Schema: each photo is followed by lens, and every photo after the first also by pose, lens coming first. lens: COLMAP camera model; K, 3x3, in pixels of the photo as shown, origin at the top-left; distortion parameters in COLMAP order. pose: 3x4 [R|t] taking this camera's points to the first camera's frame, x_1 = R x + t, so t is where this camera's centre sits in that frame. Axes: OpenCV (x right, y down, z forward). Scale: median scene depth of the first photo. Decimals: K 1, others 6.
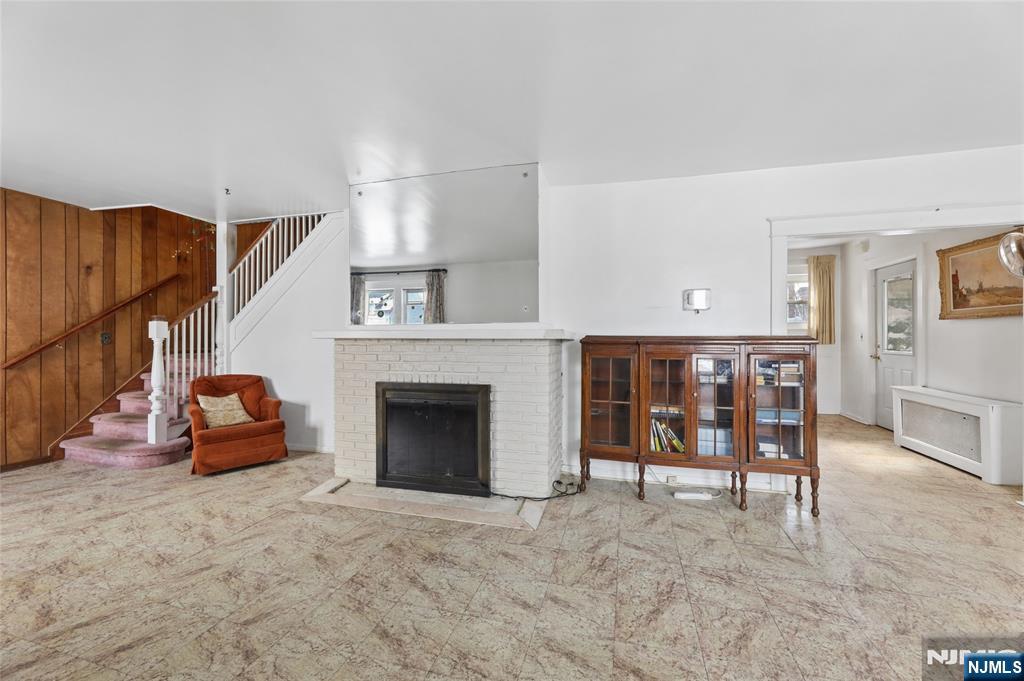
lens RADIAL K [[415.4, 0, 509.8], [0, 415.4, 337.7], [0, 0, 1]] dist [-0.001727, 0.000399]
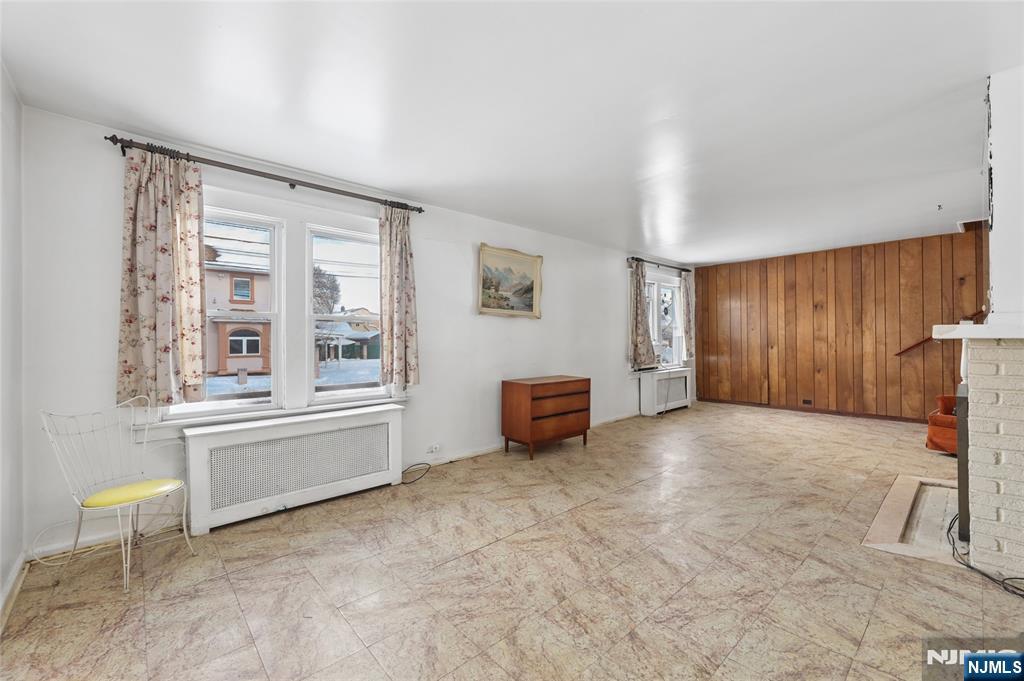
lens RADIAL K [[415.4, 0, 509.8], [0, 415.4, 337.7], [0, 0, 1]] dist [-0.001727, 0.000399]
pose [[-0.533537, 0.002780, -0.845772, 1.130165], [0.008633, 0.999960, -0.002159, -0.002006], [0.845733, -0.008454, -0.533540, 0.749769]]
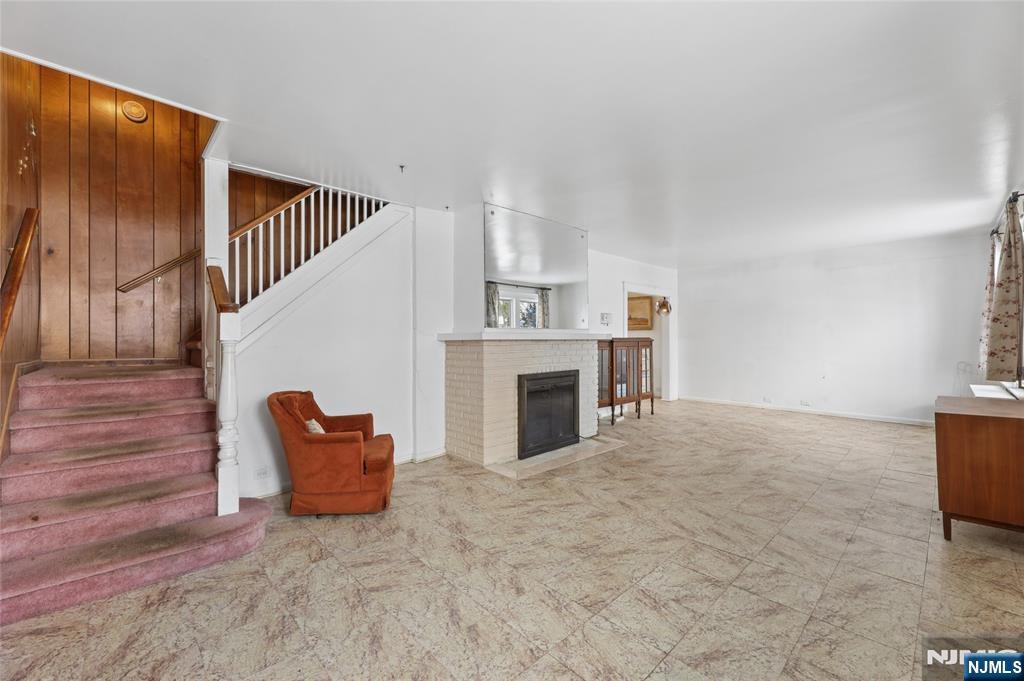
lens RADIAL K [[415.4, 0, 509.8], [0, 415.4, 337.7], [0, 0, 1]] dist [-0.001727, 0.000399]
pose [[0.511257, 0.002745, 0.859424, -1.611646], [0.004615, 0.999972, -0.005939, 0.004072], [-0.859416, 0.007003, 0.511230, 0.460329]]
